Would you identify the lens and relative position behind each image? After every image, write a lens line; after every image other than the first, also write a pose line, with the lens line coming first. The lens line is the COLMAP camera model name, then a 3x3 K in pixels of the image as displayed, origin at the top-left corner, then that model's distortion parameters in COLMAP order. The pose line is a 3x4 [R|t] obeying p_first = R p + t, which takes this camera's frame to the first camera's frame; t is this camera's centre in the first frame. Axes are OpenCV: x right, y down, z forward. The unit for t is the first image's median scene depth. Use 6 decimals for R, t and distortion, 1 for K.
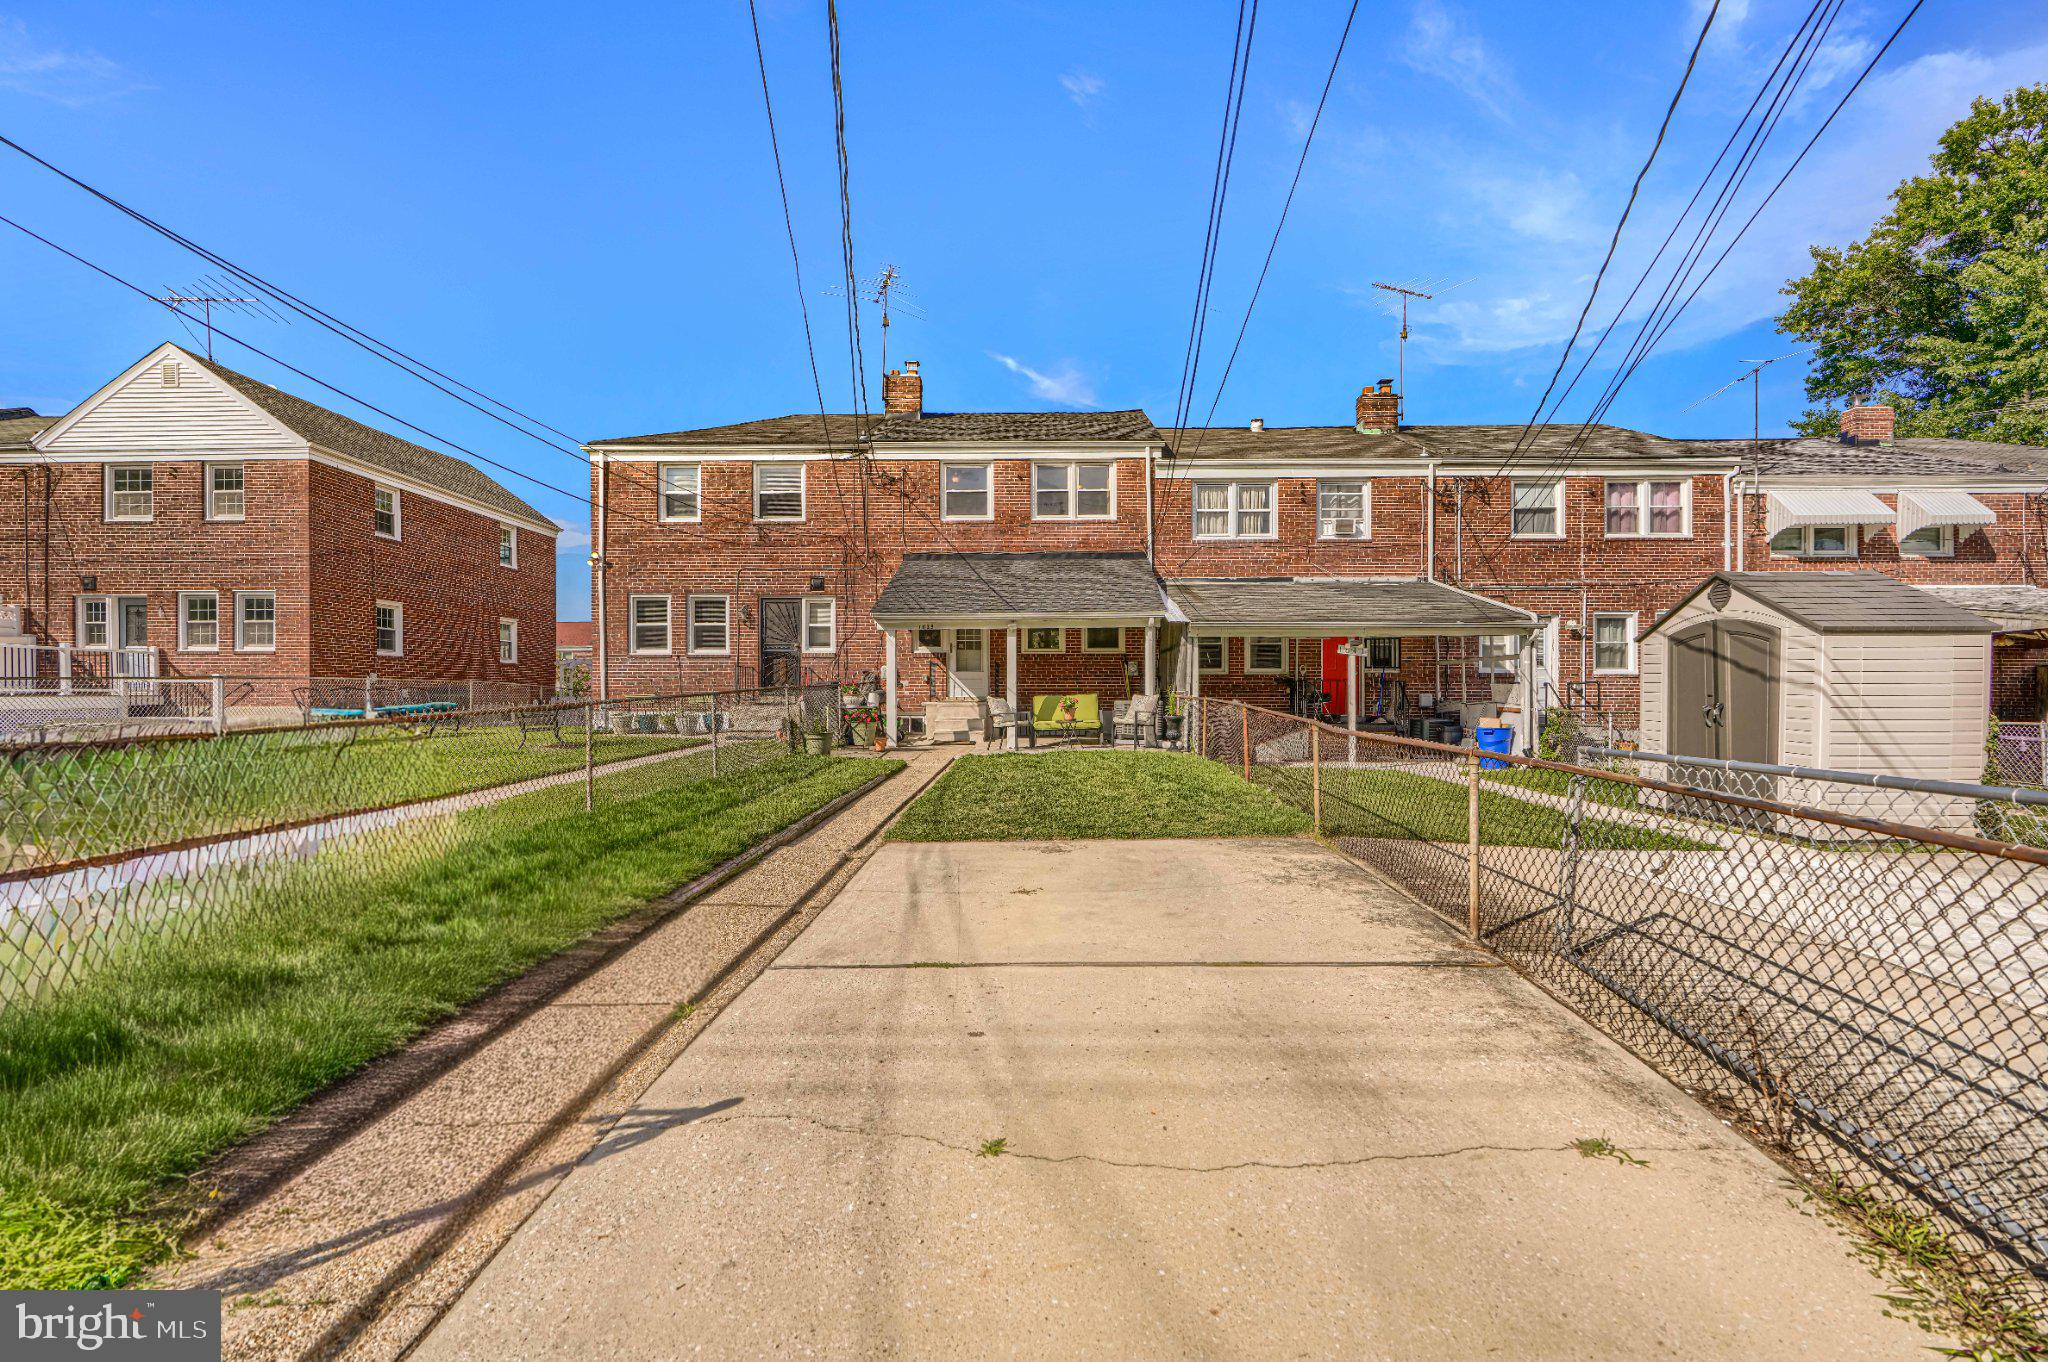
lens RADIAL K [[932.2, 0, 1027.5], [0, 932.2, 682.4], [0, 0, 1]] dist [0.001881, 0.000373]
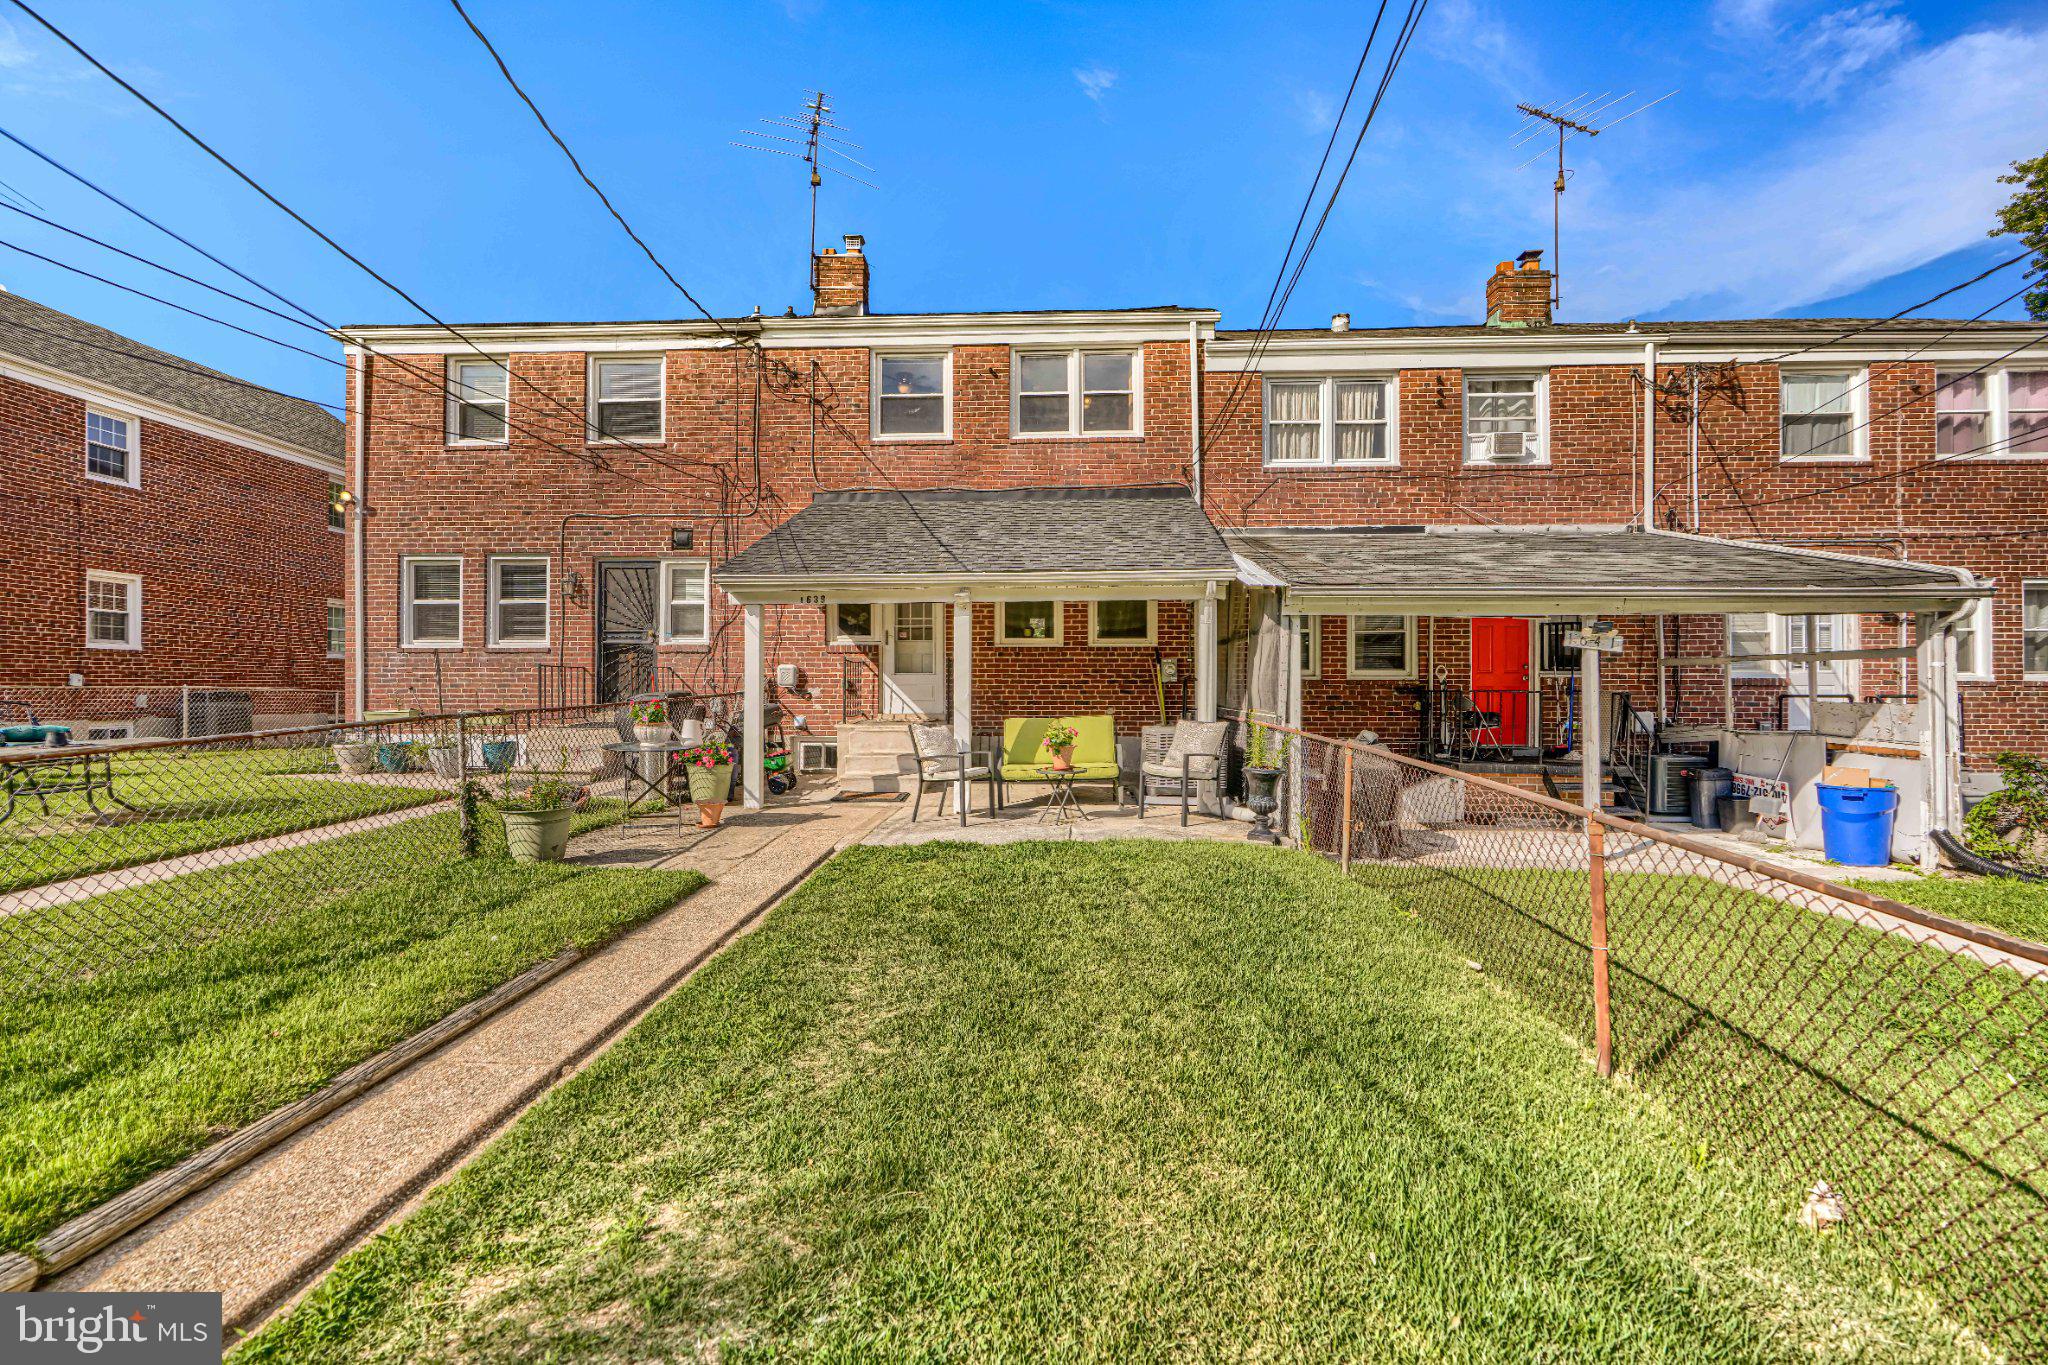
lens RADIAL K [[932.2, 0, 1018.8], [0, 932.2, 680.8], [0, 0, 1]] dist [0.001881, 0.000373]
pose [[0.999707, 0.002058, -0.024111, 0.025922], [-0.001951, 0.999988, 0.004471, -0.010252], [0.024120, -0.004423, 0.999699, 0.359805]]
